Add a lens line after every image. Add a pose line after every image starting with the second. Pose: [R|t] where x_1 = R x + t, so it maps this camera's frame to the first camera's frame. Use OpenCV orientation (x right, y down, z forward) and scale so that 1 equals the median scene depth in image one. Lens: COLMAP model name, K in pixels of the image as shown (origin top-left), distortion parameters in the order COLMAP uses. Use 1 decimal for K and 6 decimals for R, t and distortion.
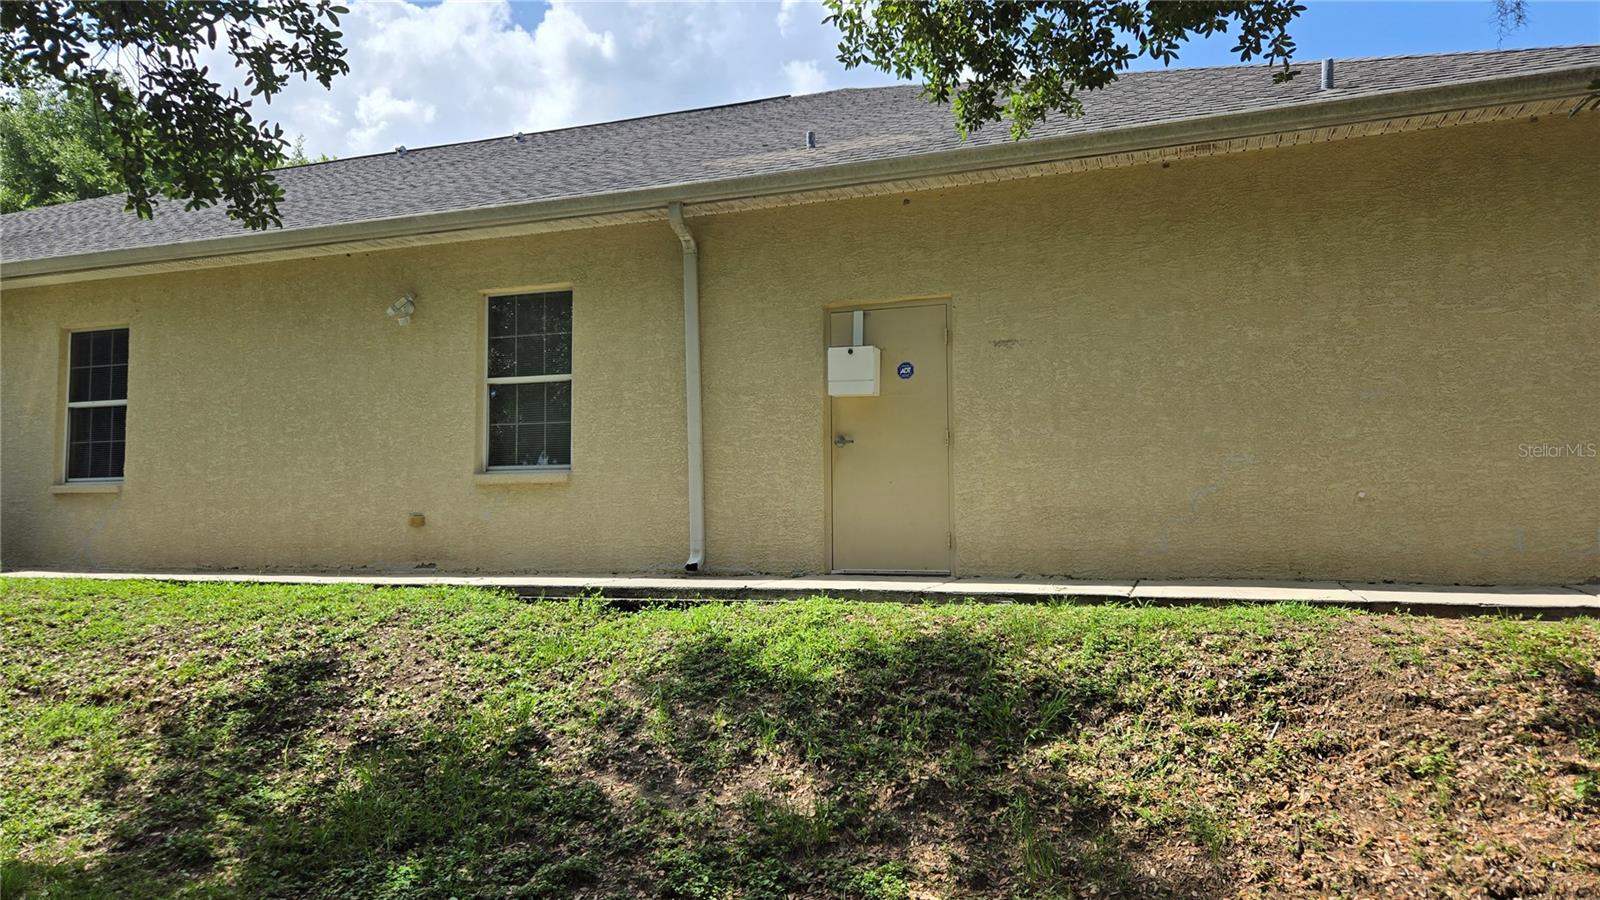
lens RADIAL K [[1080.7, 0, 800.0], [0, 1080.7, 450.0], [0, 0, 1]] dist [0.074236, -0.092515]
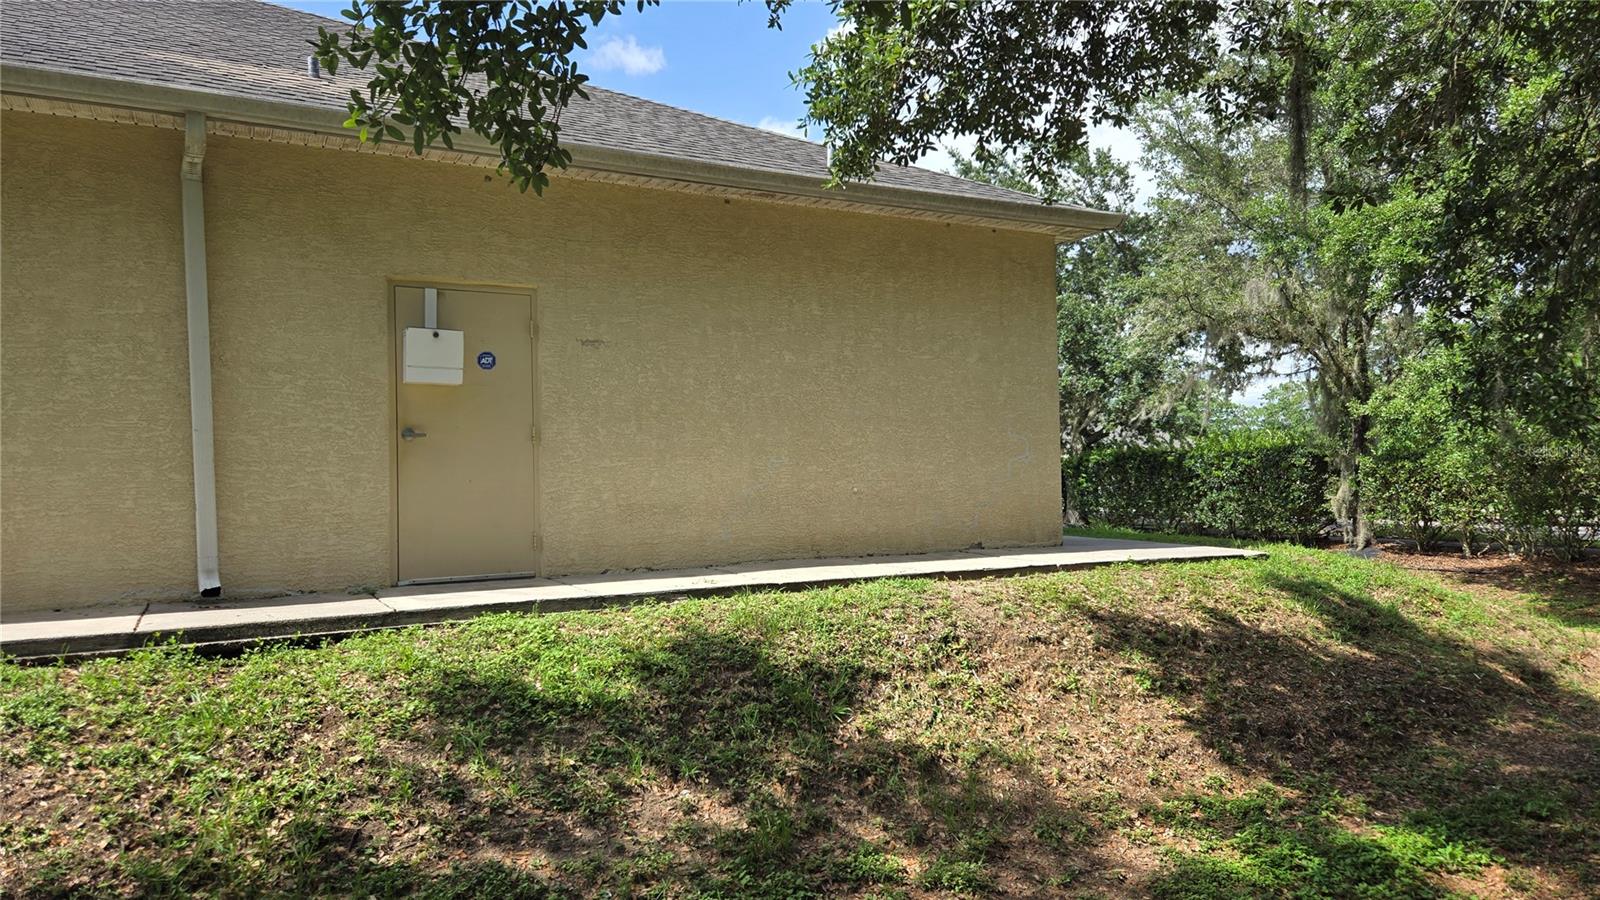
lens RADIAL K [[1080.7, 0, 800.0], [0, 1080.7, 450.0], [0, 0, 1]] dist [0.074236, -0.092515]
pose [[0.648307, 0.011064, 0.761298, -0.454816], [-0.034159, 0.999310, 0.014566, -0.020210], [-0.760612, -0.035448, 0.648238, 0.192847]]
